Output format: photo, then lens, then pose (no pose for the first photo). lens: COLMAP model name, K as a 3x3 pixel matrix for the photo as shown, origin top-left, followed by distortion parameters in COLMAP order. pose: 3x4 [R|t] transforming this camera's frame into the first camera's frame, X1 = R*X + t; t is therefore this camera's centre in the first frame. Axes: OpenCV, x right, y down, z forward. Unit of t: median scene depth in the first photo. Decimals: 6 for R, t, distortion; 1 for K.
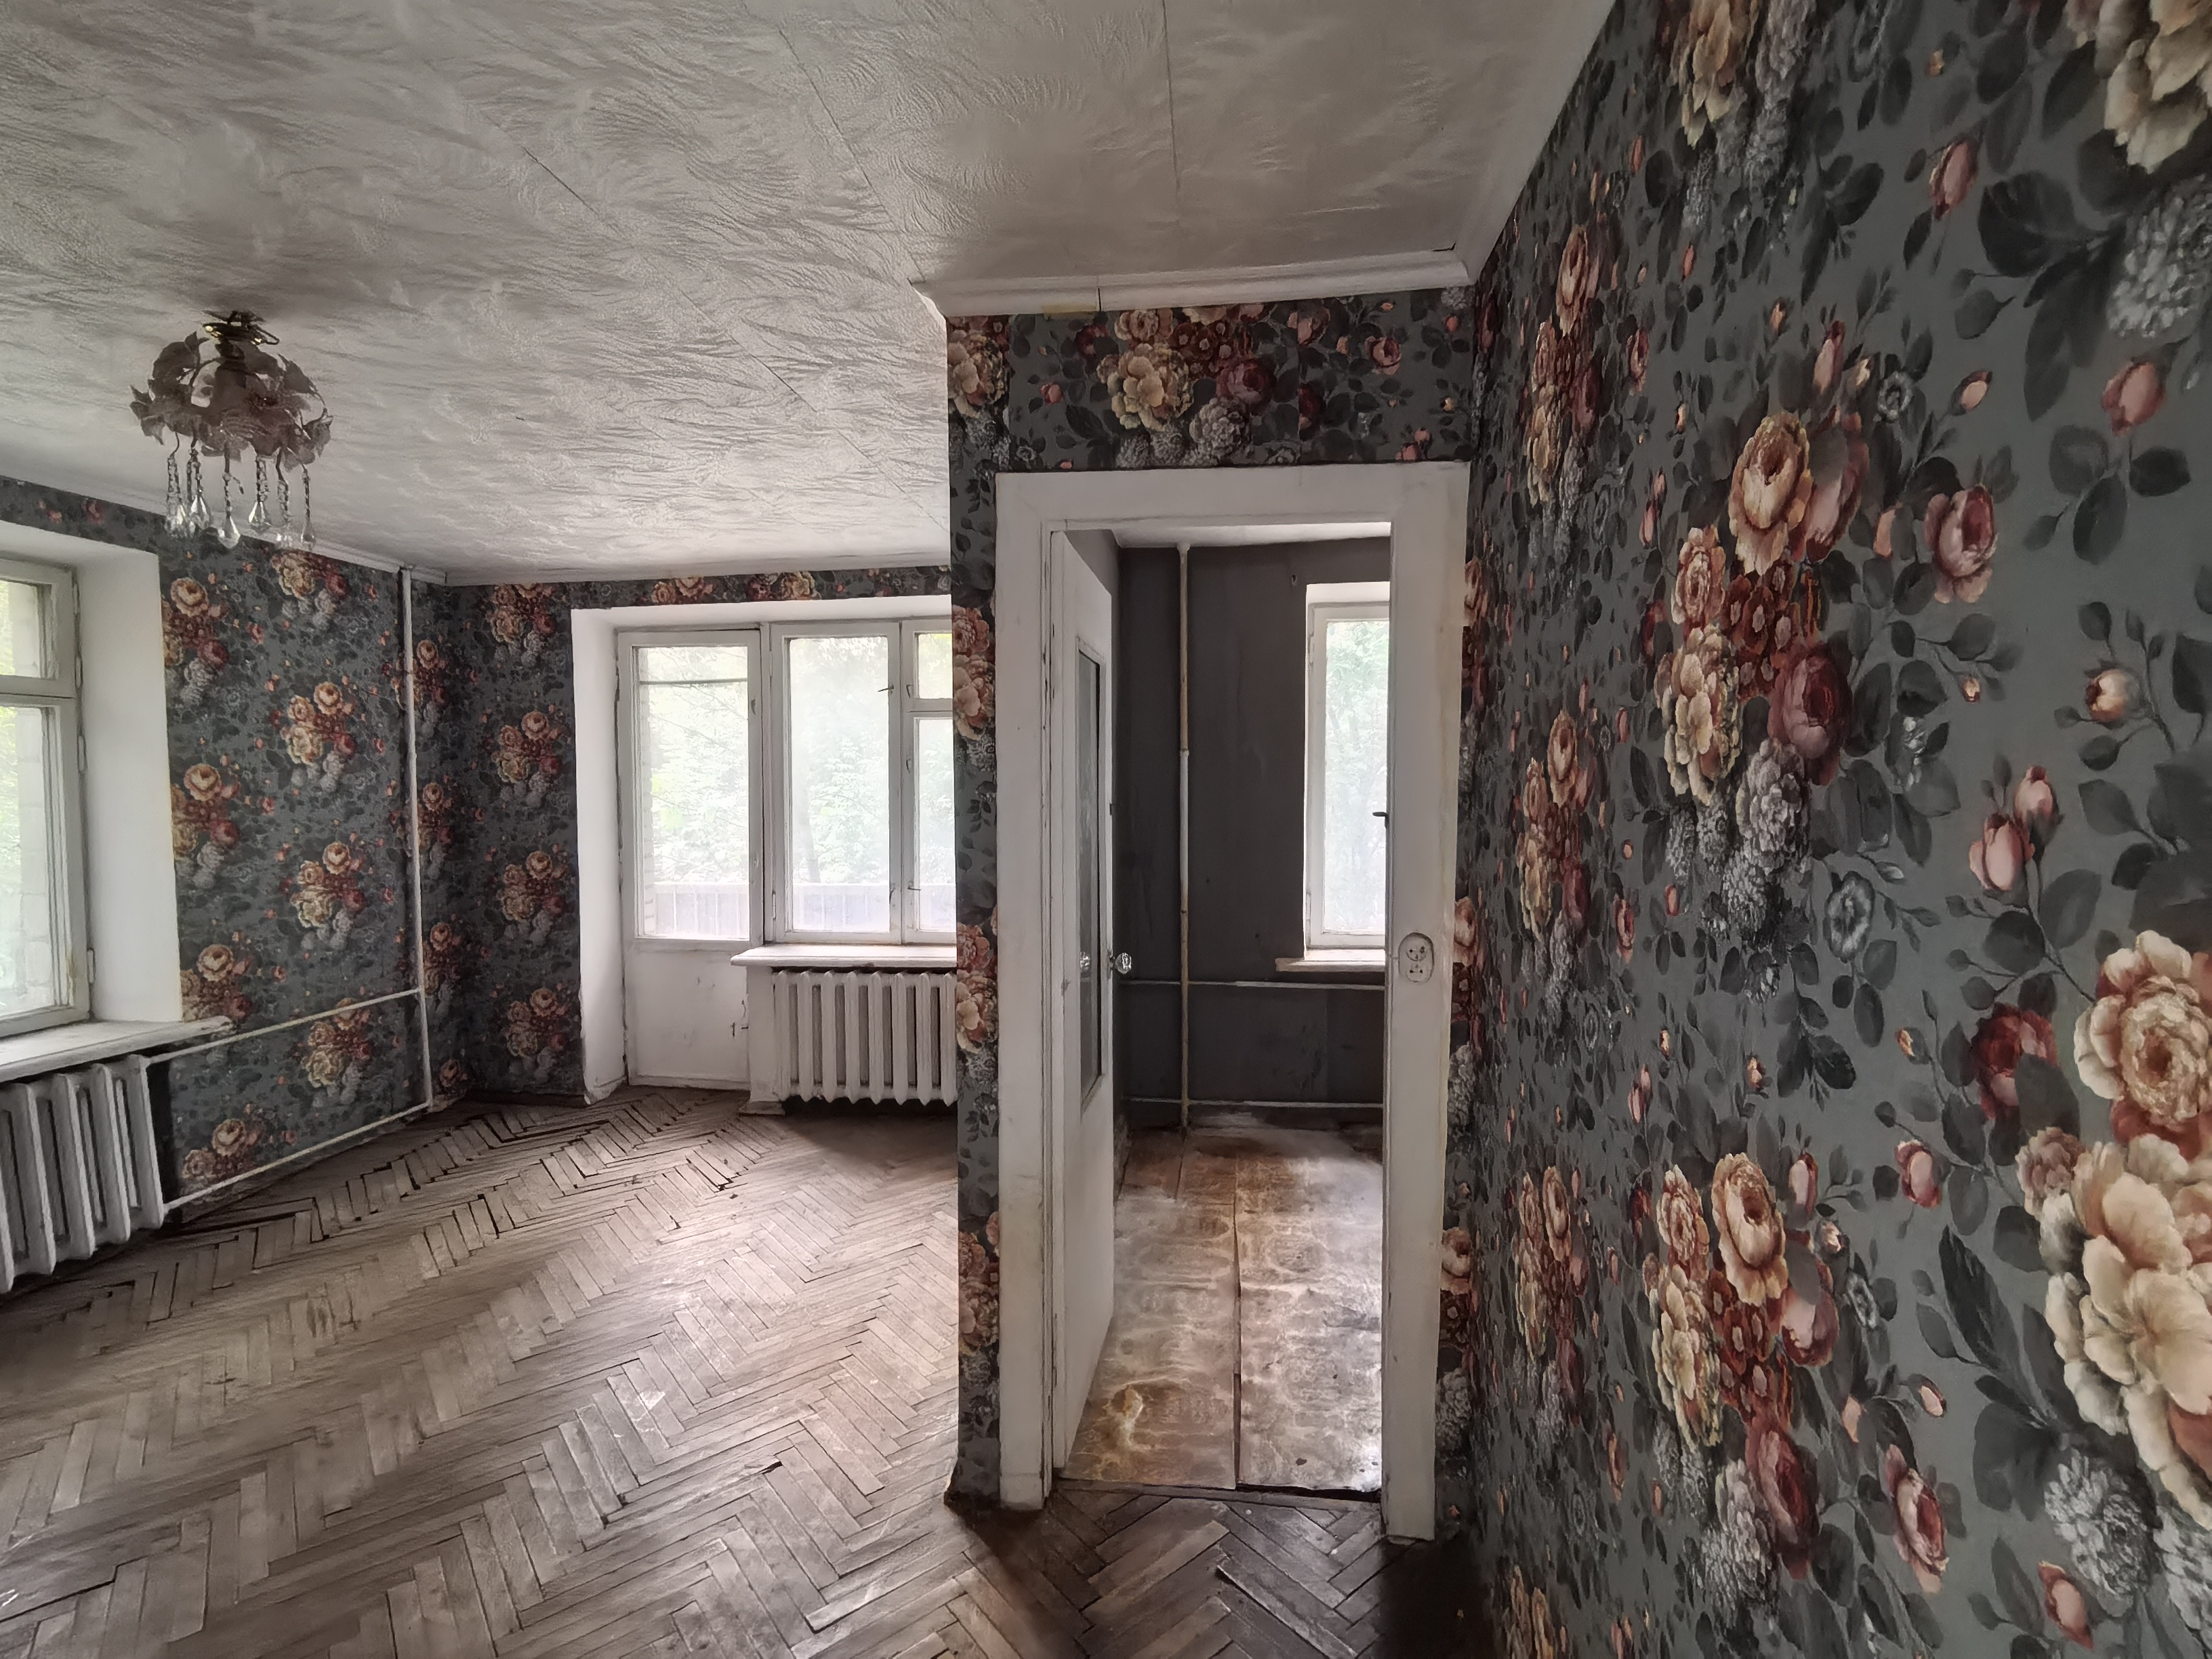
lens RADIAL K [[1025.8, 0, 1108.6], [0, 1025.8, 838.7], [0, 0, 1]] dist [-0.007829, 0.002701]
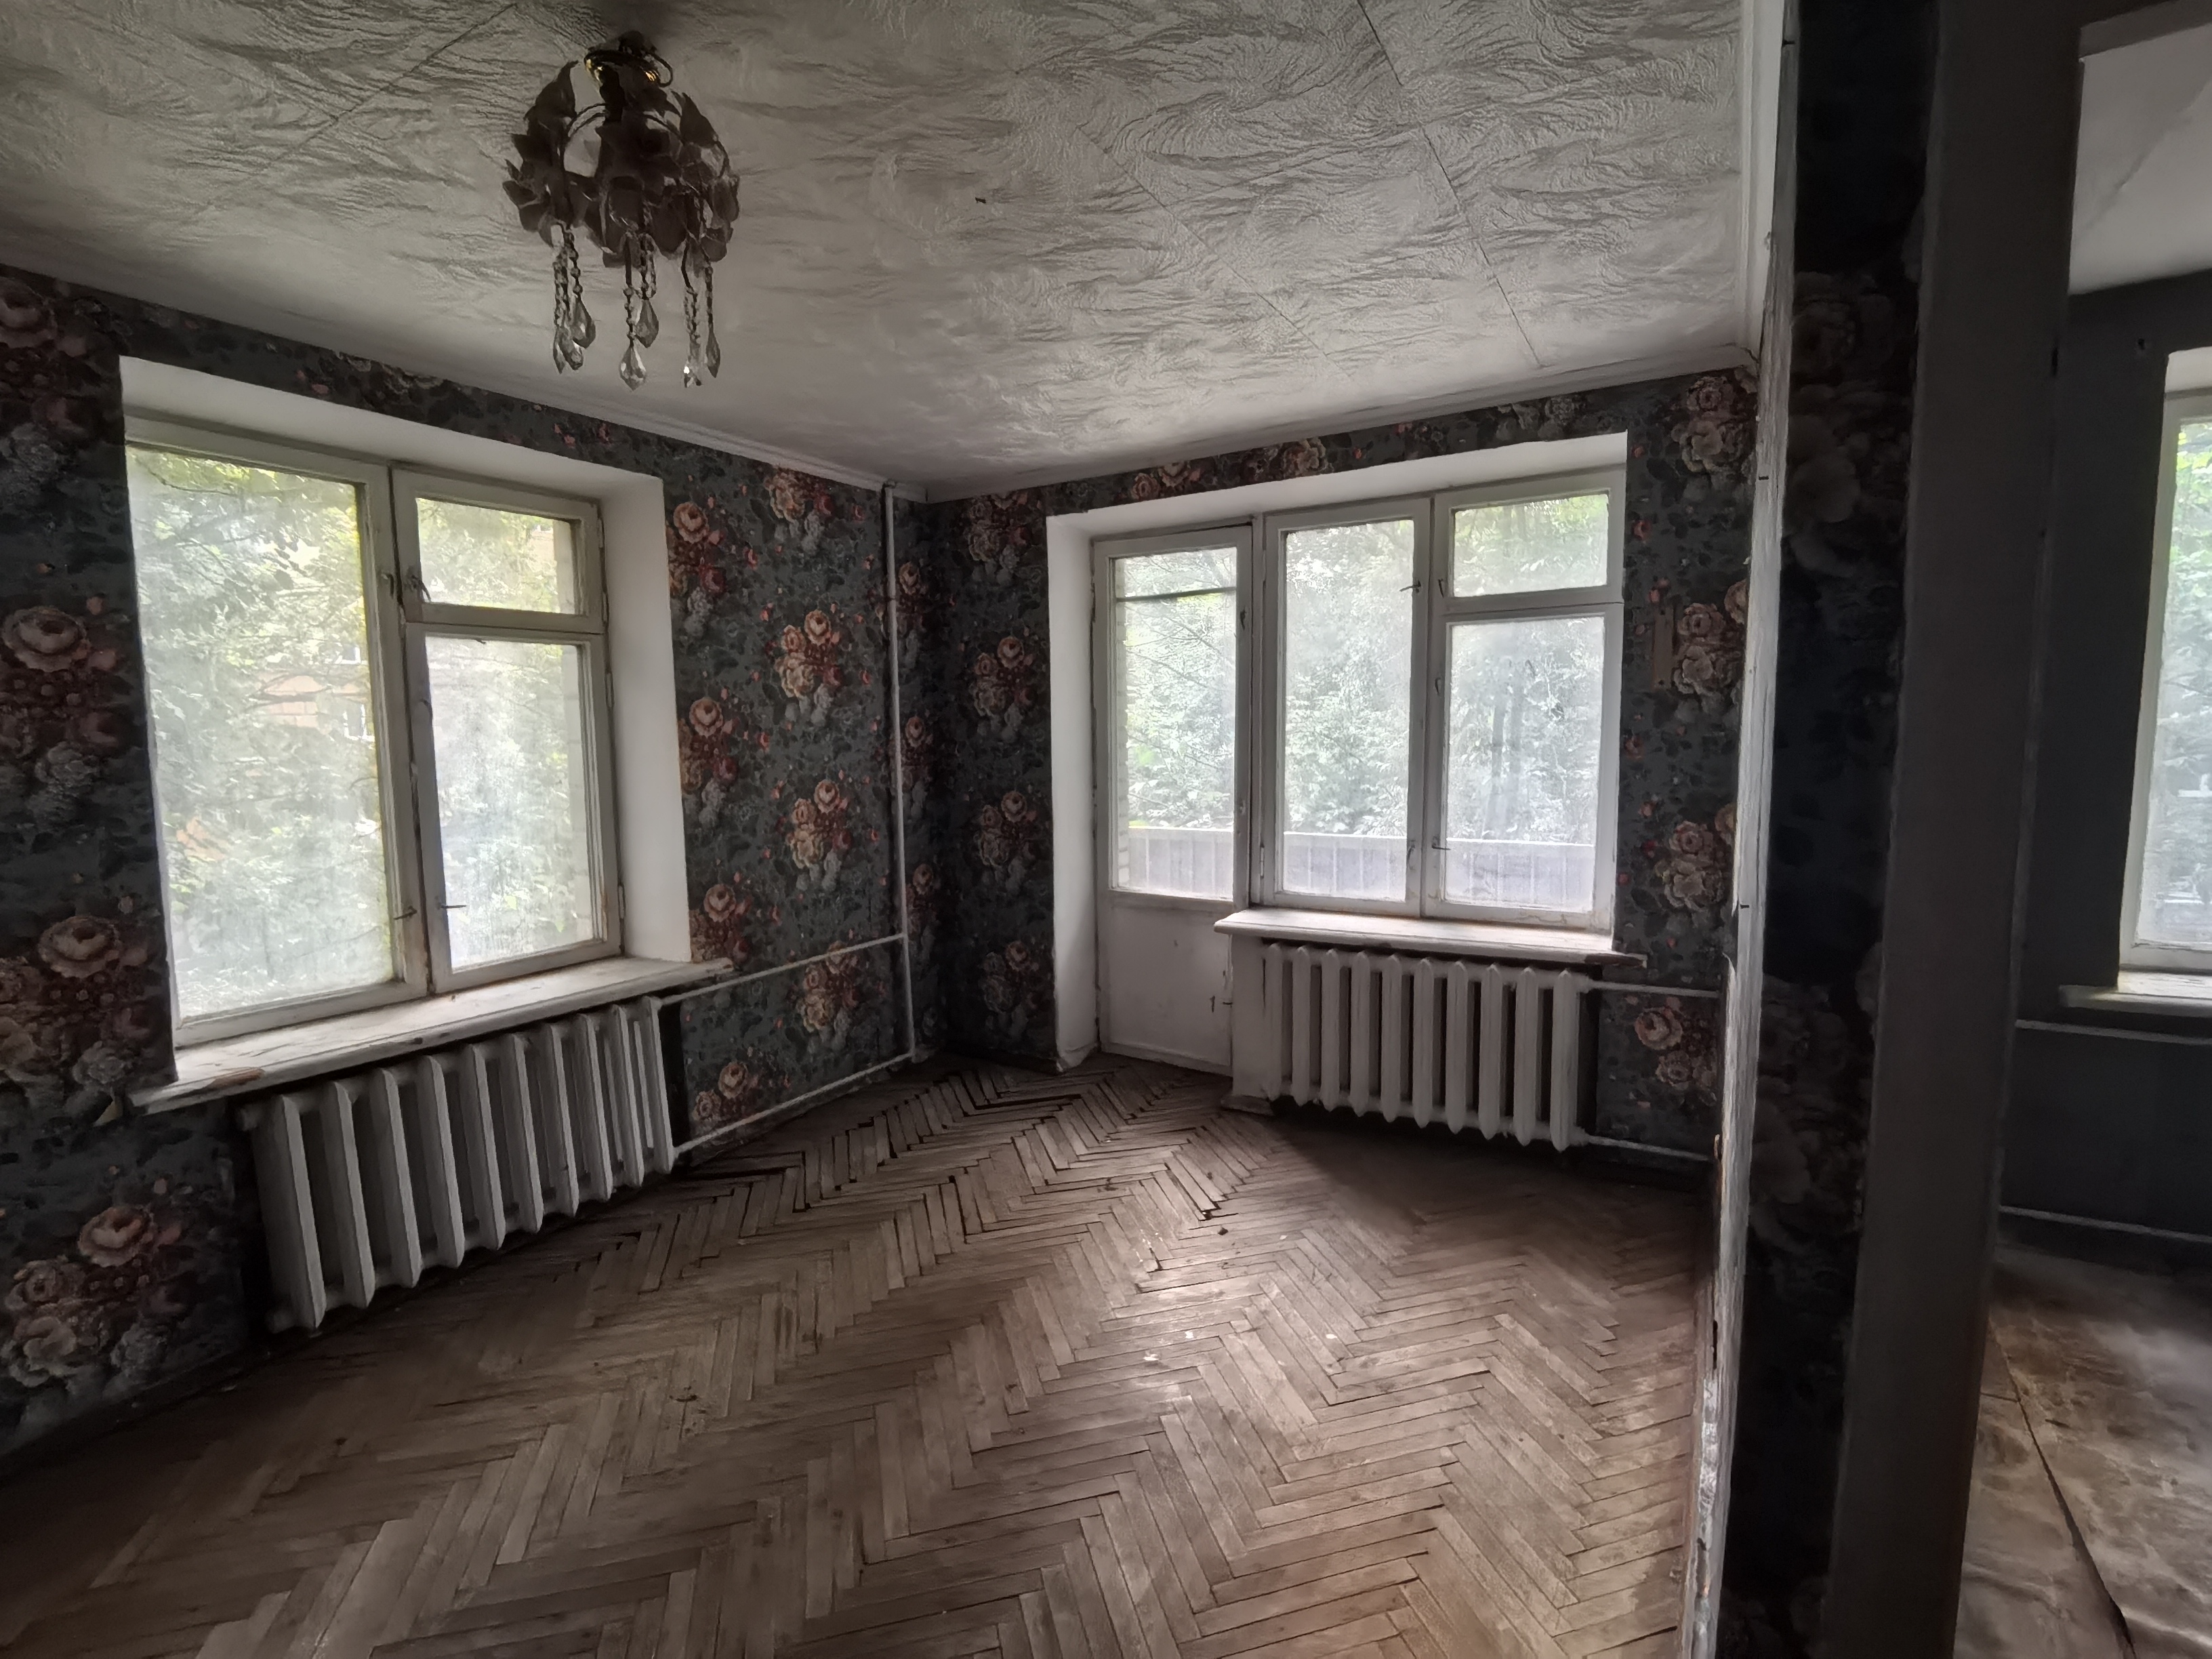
lens RADIAL K [[1025.8, 0, 1104.9], [0, 1025.8, 838.4], [0, 0, 1]] dist [-0.007829, 0.002701]
pose [[0.909358, 0.034102, -0.414615, -0.136033], [-0.009261, 0.998047, 0.061777, -0.004188], [0.415912, -0.052337, 0.907897, 0.267561]]
